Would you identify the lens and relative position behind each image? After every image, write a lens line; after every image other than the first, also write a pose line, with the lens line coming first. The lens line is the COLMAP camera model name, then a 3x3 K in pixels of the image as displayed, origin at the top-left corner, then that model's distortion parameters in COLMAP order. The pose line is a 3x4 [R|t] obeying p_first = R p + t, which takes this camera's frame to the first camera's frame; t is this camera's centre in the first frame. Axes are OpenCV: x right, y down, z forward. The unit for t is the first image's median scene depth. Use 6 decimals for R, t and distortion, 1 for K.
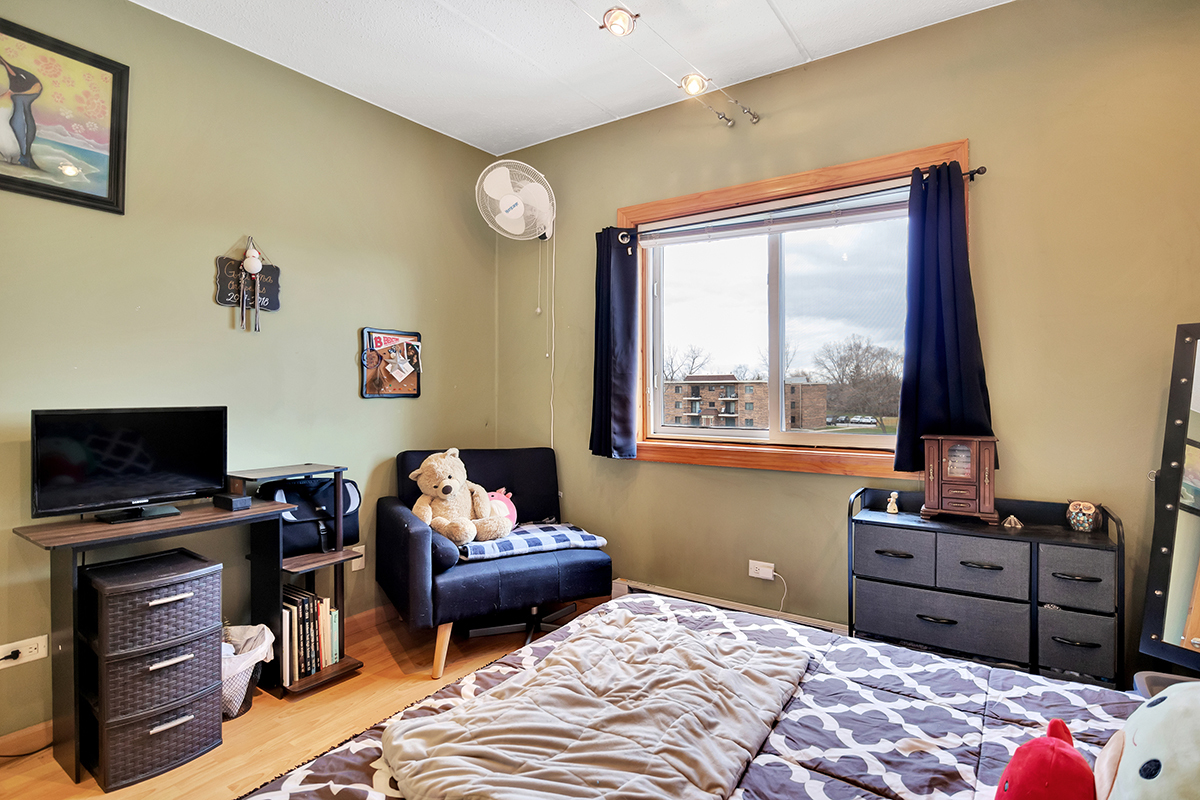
lens RADIAL K [[602.9, 0, 604.7], [0, 602.9, 392.7], [0, 0, 1]] dist [-0.015651, 0.001208]
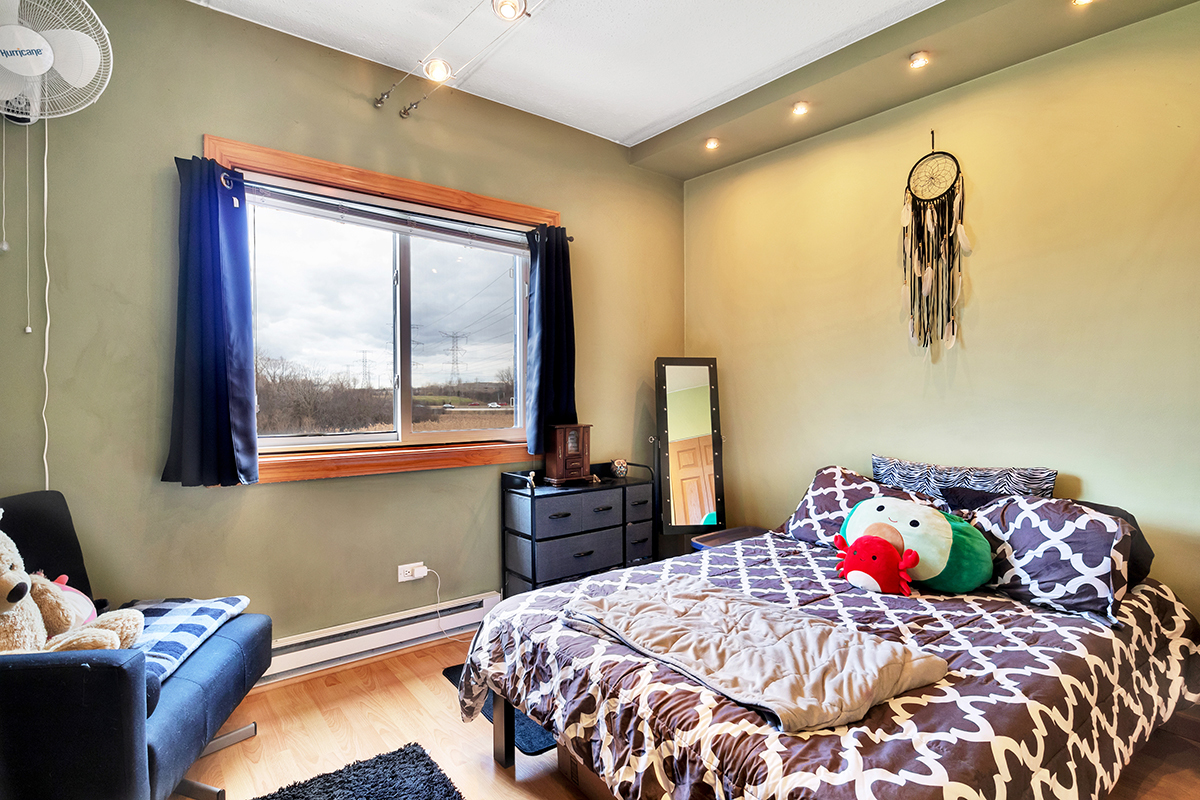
lens RADIAL K [[602.9, 0, 603.8], [0, 602.9, 403.9], [0, 0, 1]] dist [-0.015651, 0.001208]
pose [[0.297079, -0.020755, 0.954627, -0.743274], [-0.000082, 0.999763, 0.021762, -0.007572], [-0.954853, -0.006544, 0.297006, 0.500242]]
